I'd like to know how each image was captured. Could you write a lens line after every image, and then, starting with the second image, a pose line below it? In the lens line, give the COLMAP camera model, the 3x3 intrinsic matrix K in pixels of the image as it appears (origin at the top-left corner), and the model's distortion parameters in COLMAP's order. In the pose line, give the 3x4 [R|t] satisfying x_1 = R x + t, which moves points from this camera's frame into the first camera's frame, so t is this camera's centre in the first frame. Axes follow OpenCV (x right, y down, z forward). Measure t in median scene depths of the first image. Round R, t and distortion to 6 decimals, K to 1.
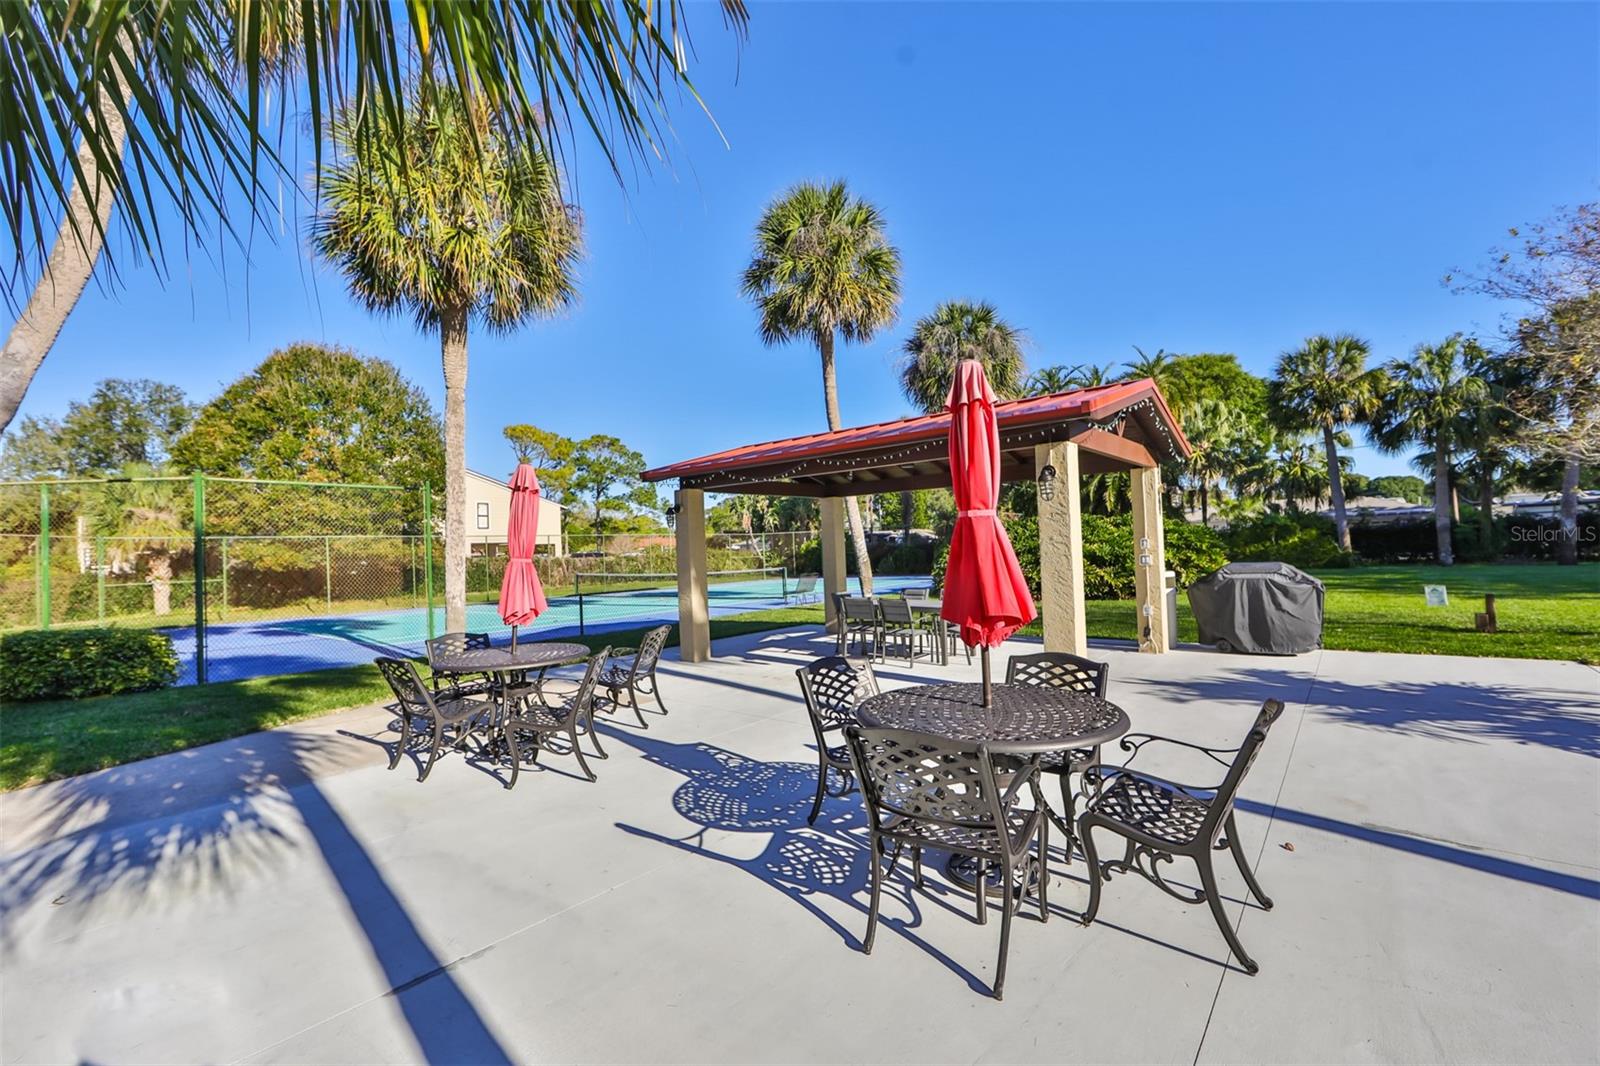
lens RADIAL K [[675.2, 0, 800.7], [0, 675.2, 557.2], [0, 0, 1]] dist [-0.000055, -0.000043]
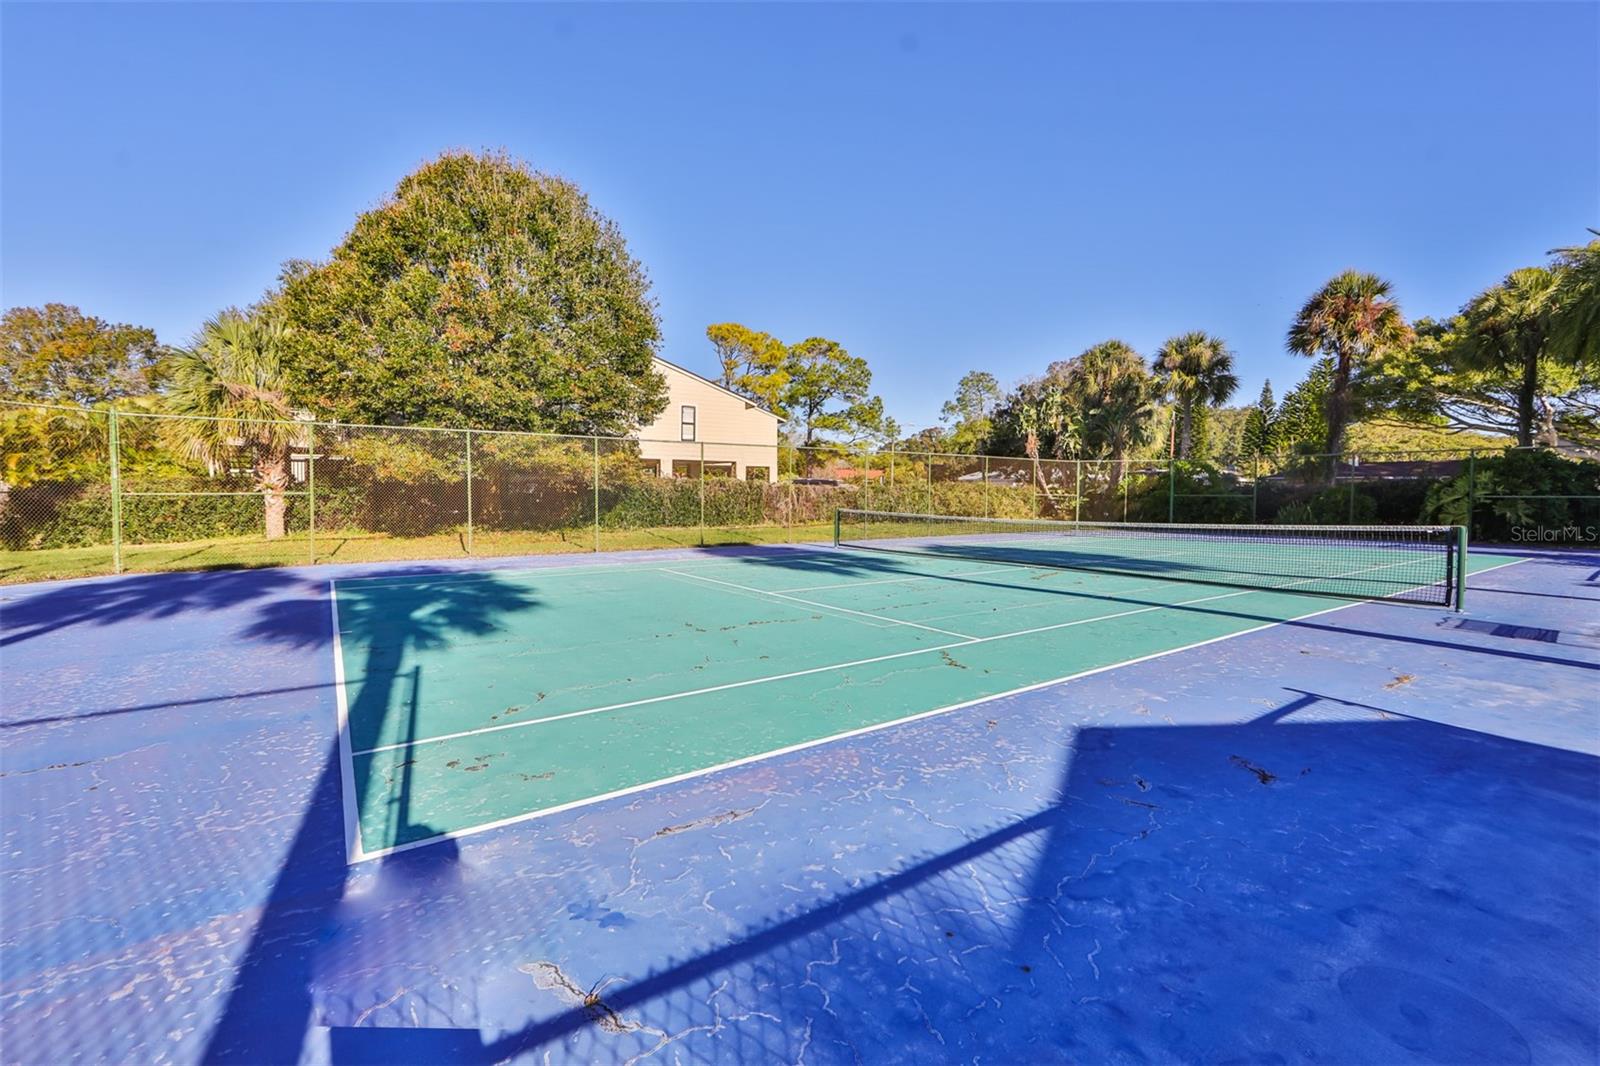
lens RADIAL K [[613.9, 0, 800.0], [0, 613.9, 533.0], [0, 0, 1]] dist [0.000434, 0.000022]
pose [[0.973471, 0.057365, -0.221504, -0.225628], [-0.043616, 0.996834, 0.066475, 0.010071], [0.224616, -0.055050, 0.972891, 0.422116]]
